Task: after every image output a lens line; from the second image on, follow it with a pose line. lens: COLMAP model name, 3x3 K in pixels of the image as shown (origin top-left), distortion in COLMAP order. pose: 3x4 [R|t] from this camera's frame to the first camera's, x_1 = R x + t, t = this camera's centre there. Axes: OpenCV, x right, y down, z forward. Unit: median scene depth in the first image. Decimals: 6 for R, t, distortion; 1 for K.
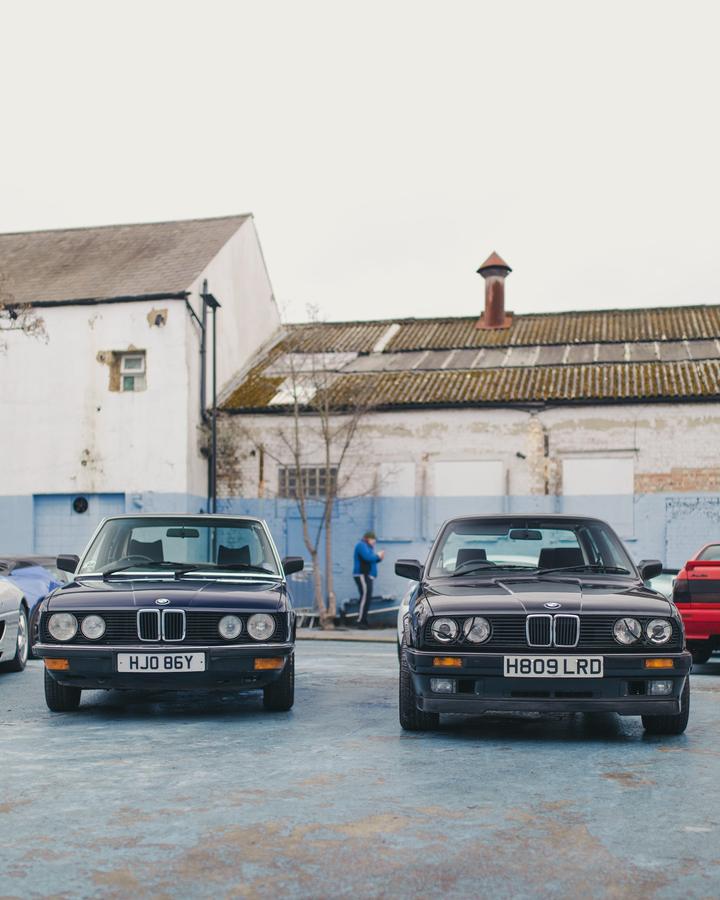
lens RADIAL K [[1122.1, 0, 363.8], [0, 1122.1, 532.7], [0, 0, 1]] dist [-0.018709, 0.097301]
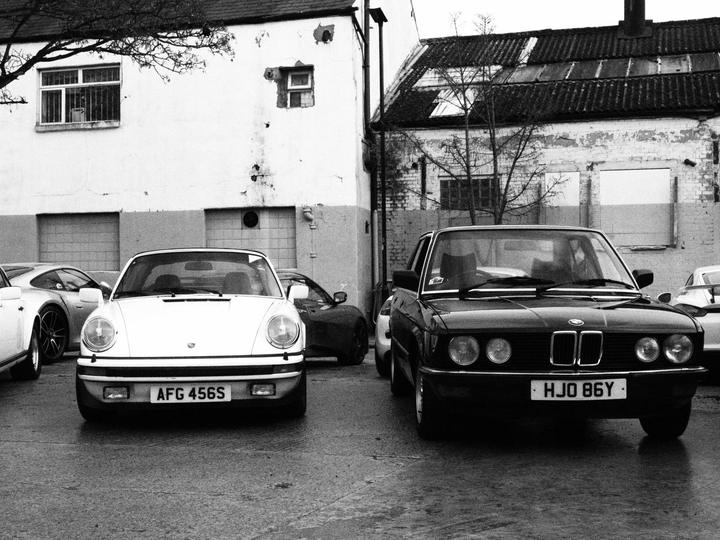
lens RADIAL K [[1054.0, 0, 360.0], [0, 1054.0, 270.0], [0, 0, 1]] dist [0.005450, -0.004477]
pose [[0.997566, -0.012125, -0.068664, -0.088012], [0.013887, 0.999585, 0.025242, -0.001265], [0.068330, -0.026135, 0.997320, 0.042880]]
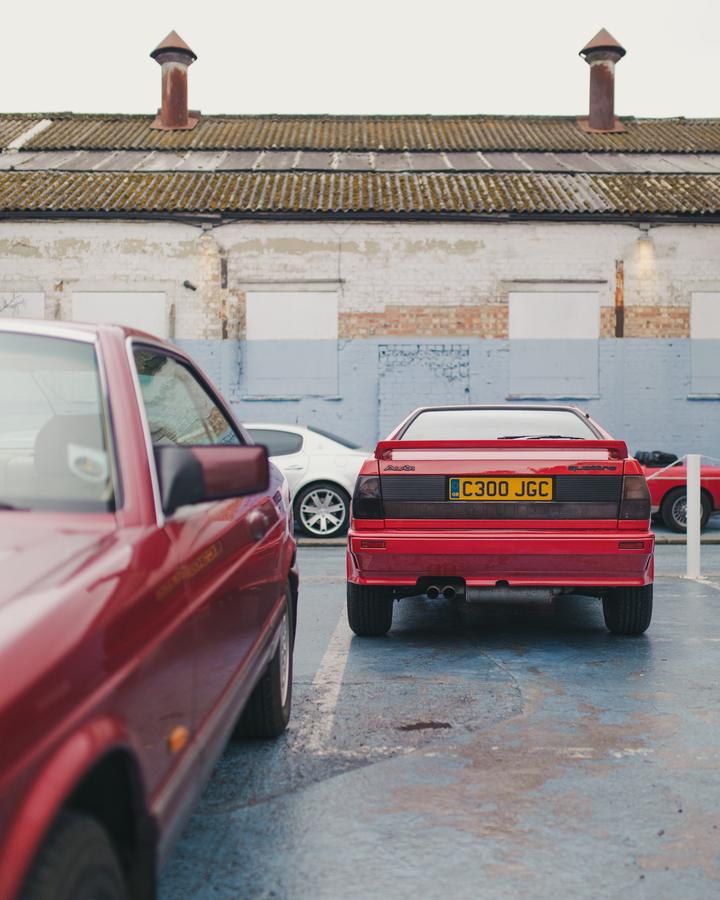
lens RADIAL K [[1153.6, 0, 388.5], [0, 1153.6, 447.8], [0, 0, 1]] dist [-0.019502, 0.056759]
pose [[0.967907, -0.010557, 0.251087, 0.073998], [-0.001735, 0.998813, 0.048684, 0.001092], [-0.251303, -0.047558, 0.966739, 0.222408]]
